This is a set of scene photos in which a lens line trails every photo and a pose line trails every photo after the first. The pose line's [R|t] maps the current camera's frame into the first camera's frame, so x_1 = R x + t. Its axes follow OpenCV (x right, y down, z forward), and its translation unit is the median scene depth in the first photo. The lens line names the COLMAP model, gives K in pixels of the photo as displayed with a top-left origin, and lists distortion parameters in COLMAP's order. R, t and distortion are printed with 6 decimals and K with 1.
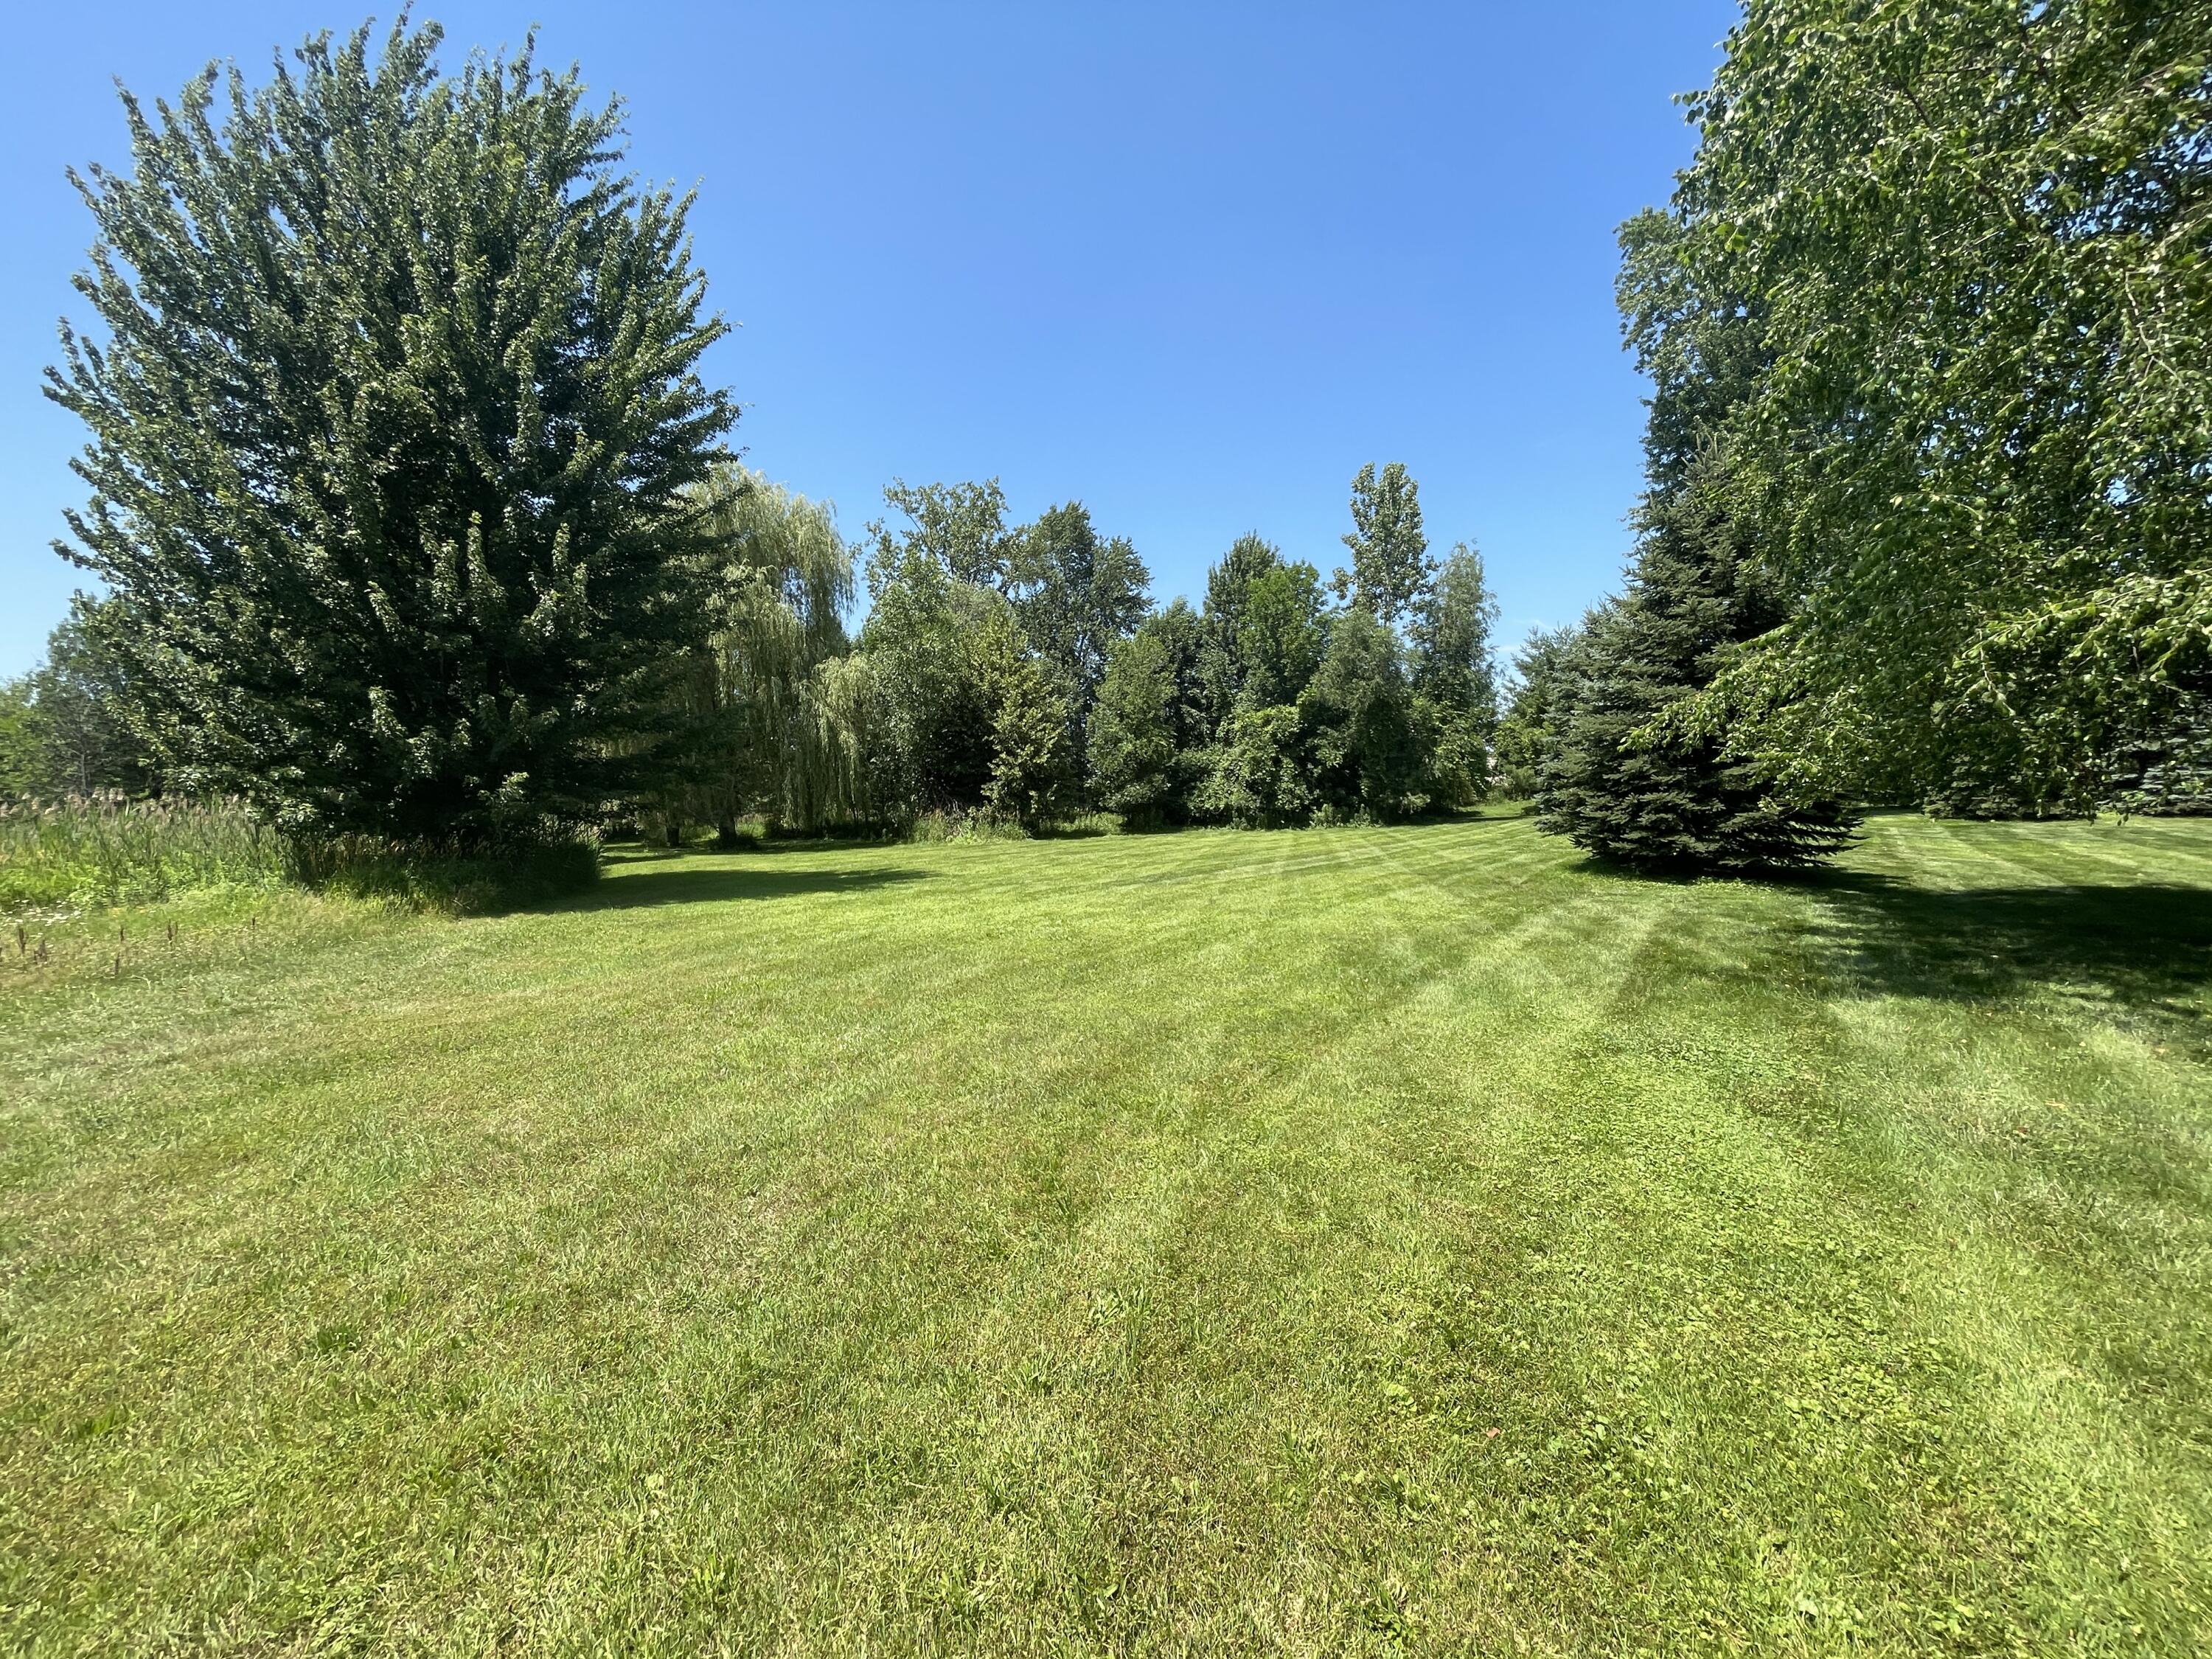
lens RADIAL K [[879.9, 0, 1106.0], [0, 879.9, 829.5], [0, 0, 1]] dist [0.000182, -0.000254]
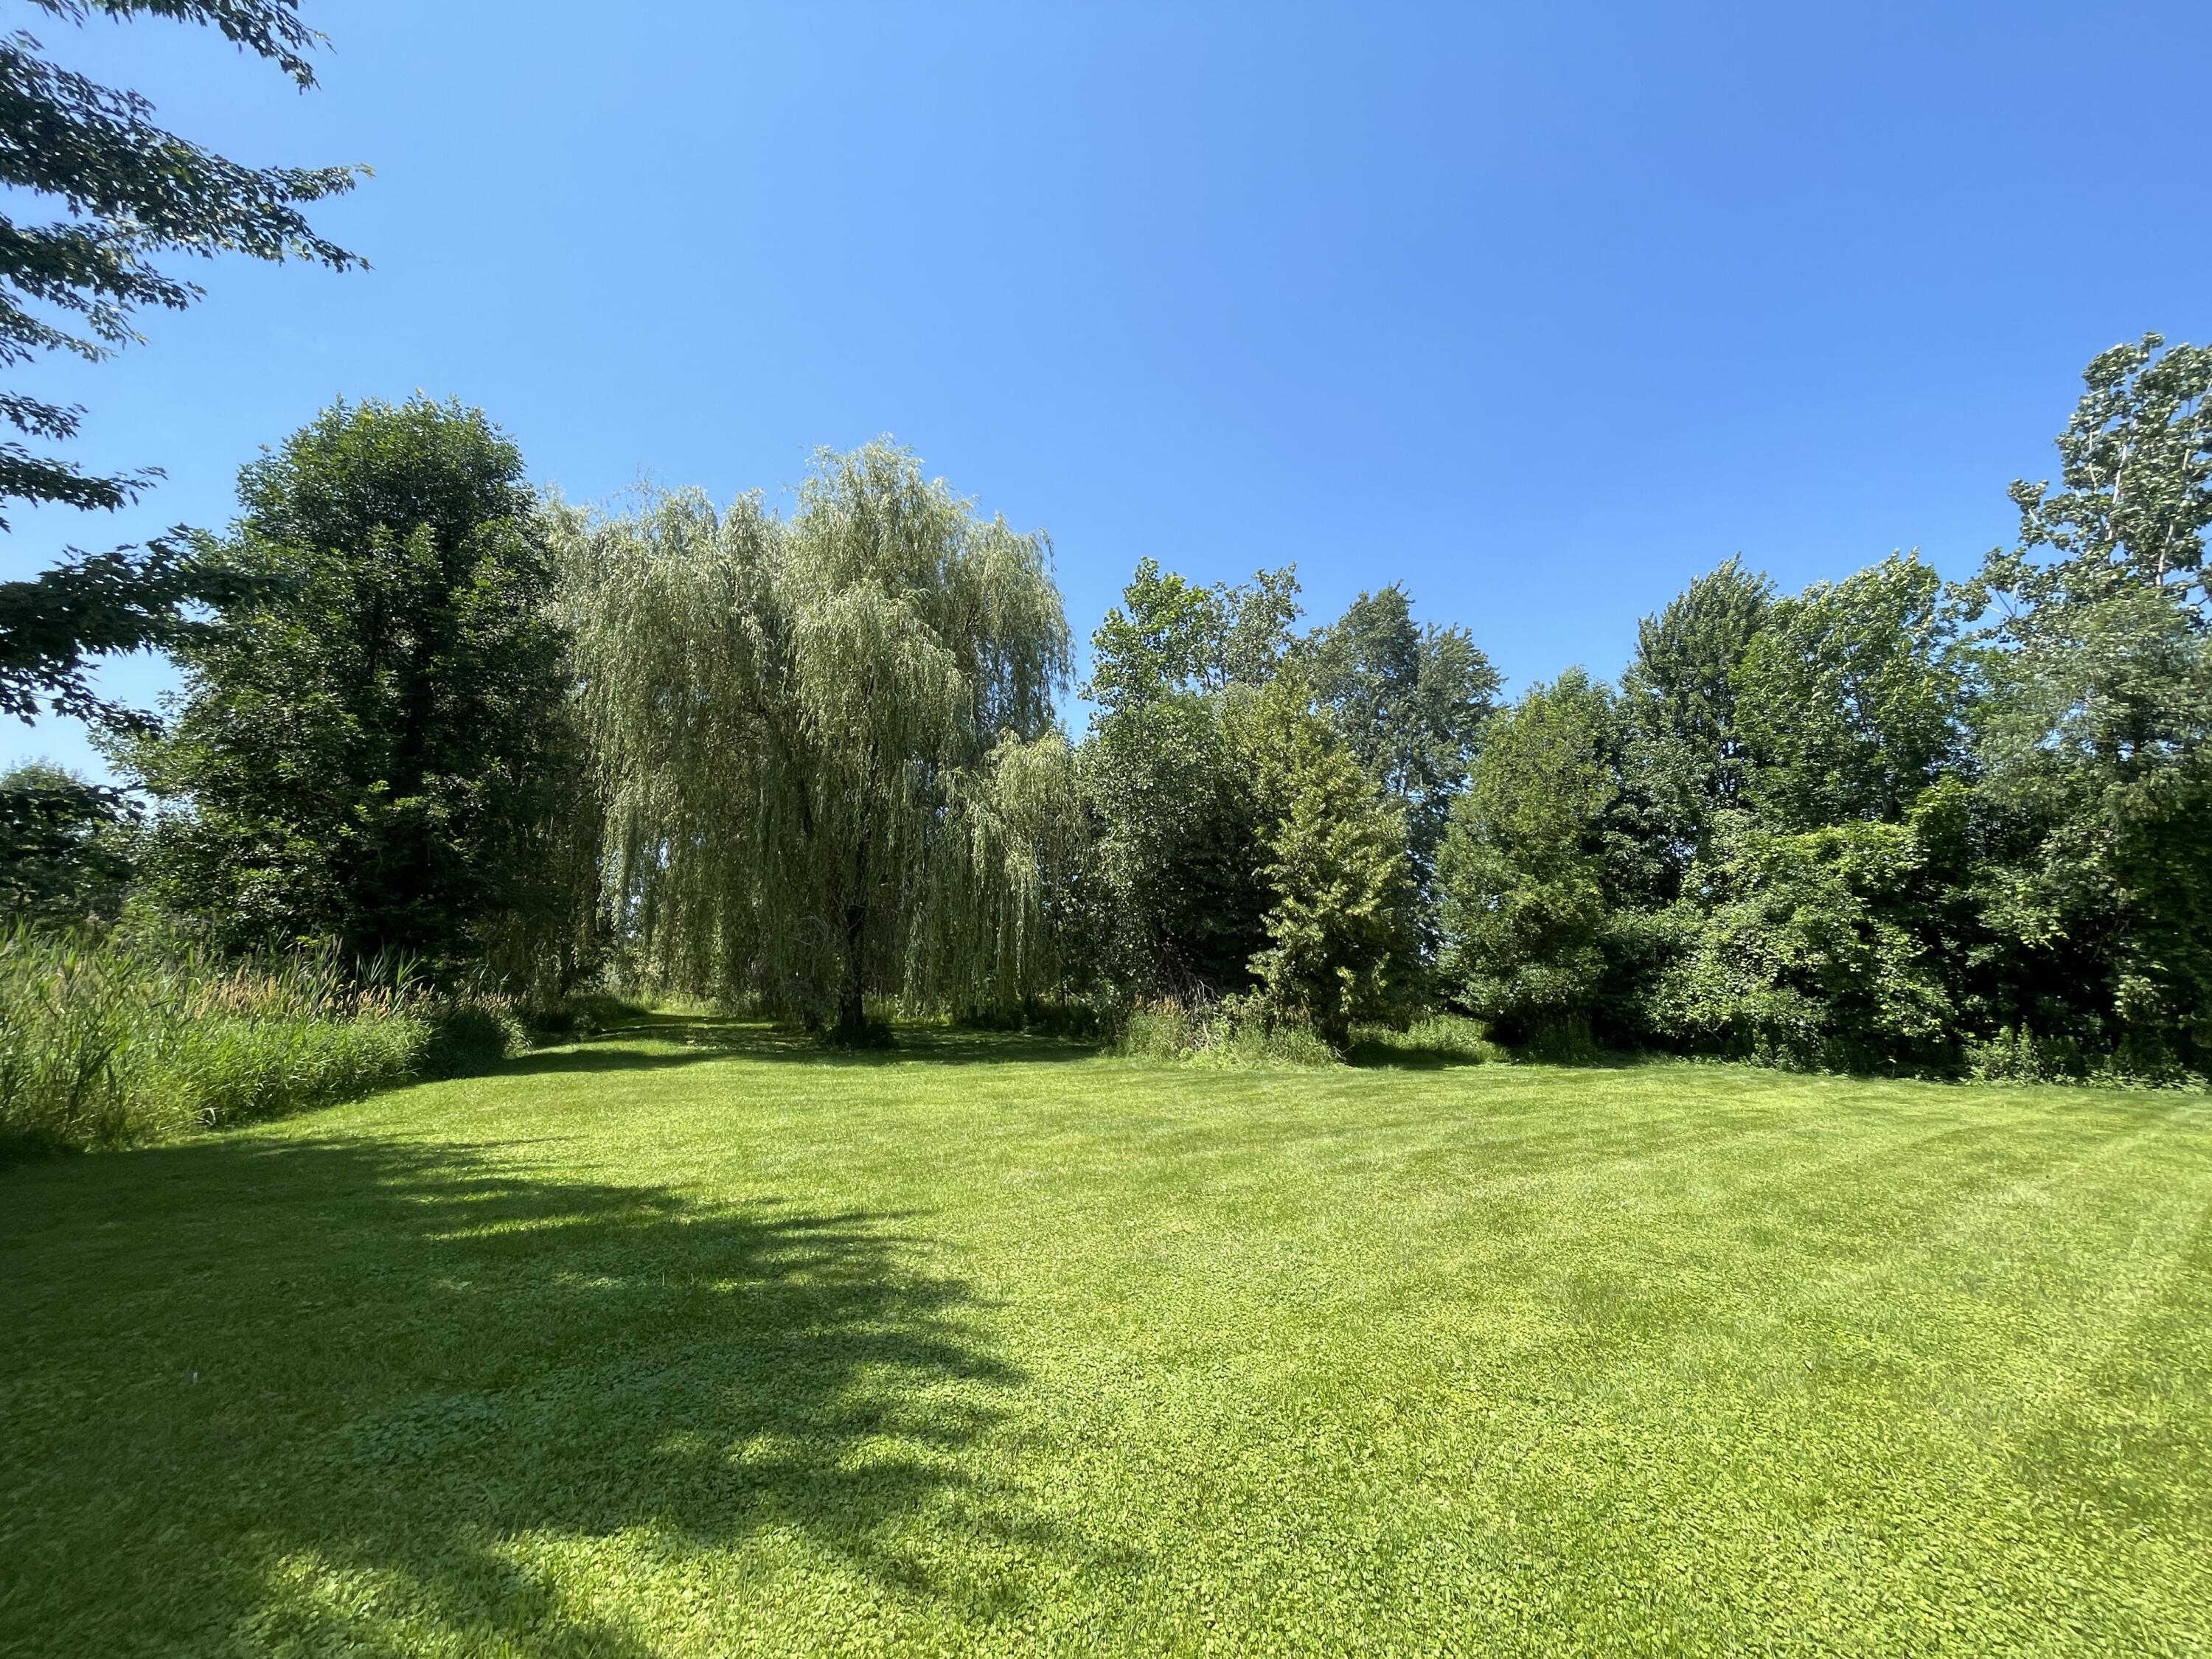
lens RADIAL K [[898.3, 0, 1106.0], [0, 898.3, 829.5], [0, 0, 1]] dist [0.020166, 0.000066]
pose [[0.950743, -0.008572, -0.309863, -0.047229], [-0.055524, 0.978742, -0.197436, -0.010504], [0.304968, 0.204916, 0.930056, 0.399361]]
